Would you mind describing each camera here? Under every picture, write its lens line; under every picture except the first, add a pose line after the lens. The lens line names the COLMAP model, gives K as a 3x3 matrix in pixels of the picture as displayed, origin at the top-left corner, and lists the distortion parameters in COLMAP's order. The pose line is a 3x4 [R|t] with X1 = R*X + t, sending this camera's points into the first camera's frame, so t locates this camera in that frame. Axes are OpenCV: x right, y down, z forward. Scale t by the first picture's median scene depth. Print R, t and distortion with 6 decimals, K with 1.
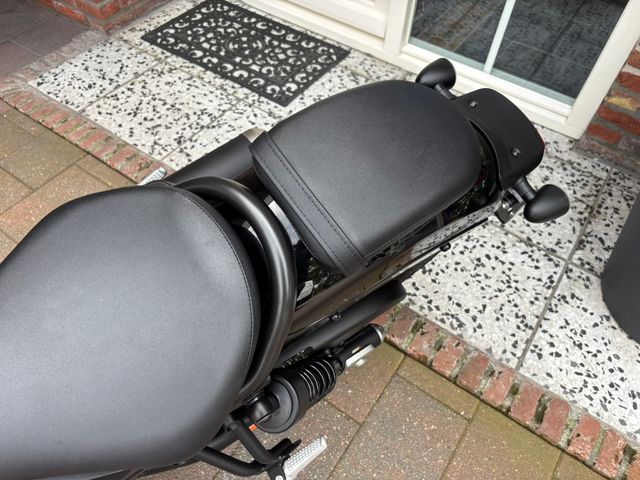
lens RADIAL K [[487.4, 0, 320.2], [0, 487.4, 234.9], [0, 0, 1]] dist [0.000159, -0.016111]
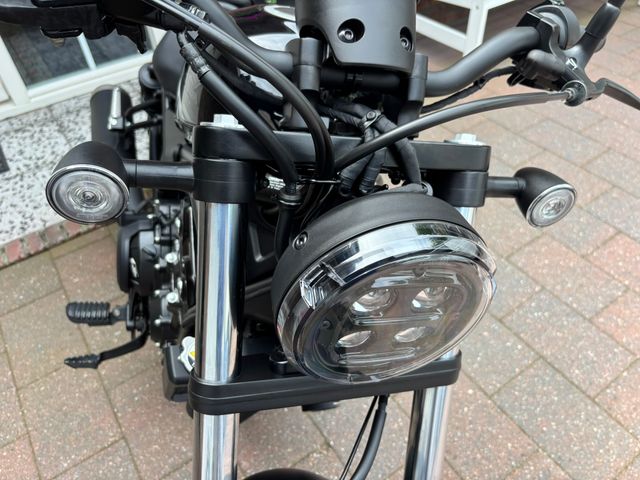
lens RADIAL K [[487.4, 0, 320.2], [0, 487.4, 234.9], [0, 0, 1]] dist [0.000159, -0.016111]
pose [[0.356480, -0.689507, 0.630478, -0.856761], [0.777068, 0.593468, 0.209668, 0.208654], [-0.518736, 0.415182, 0.747353, -0.227138]]
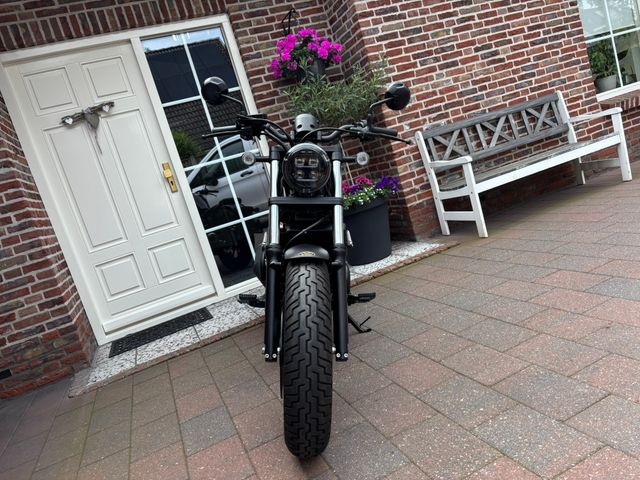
lens RADIAL K [[479.7, 0, 319.8], [0, 479.7, 257.1], [0, 0, 1]] dist [0.001513, -0.002227]
pose [[0.532697, -0.340872, 0.774623, -1.763617], [0.810665, 0.468347, -0.351387, 0.927836], [-0.243015, 0.815143, 0.525820, -0.510215]]
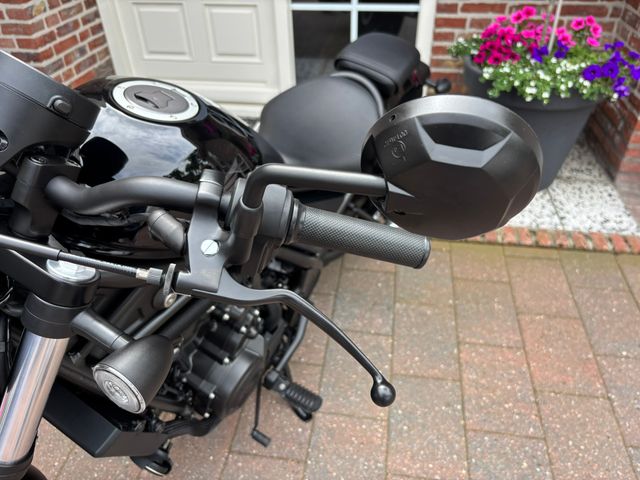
lens RADIAL K [[487.4, 0, 320.2], [0, 487.4, 234.9], [0, 0, 1]] dist [0.000159, -0.016111]
pose [[0.905684, -0.296909, 0.302625, -0.474976], [0.367264, 0.906056, -0.210191, 0.445248], [-0.211788, 0.301510, 0.929644, -0.390415]]
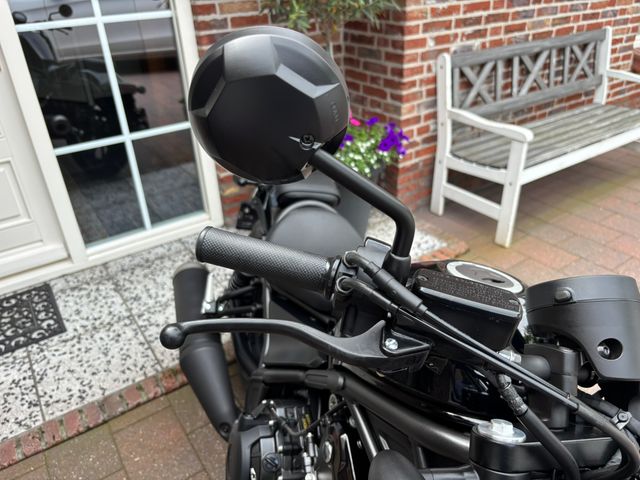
lens RADIAL K [[487.4, 0, 320.2], [0, 487.4, 234.9], [0, 0, 1]] dist [0.000159, -0.016111]
pose [[0.357583, -0.499914, 0.788810, -0.879289], [0.768697, 0.637212, 0.055373, -0.013907], [-0.530320, 0.586555, 0.612138, -0.214904]]
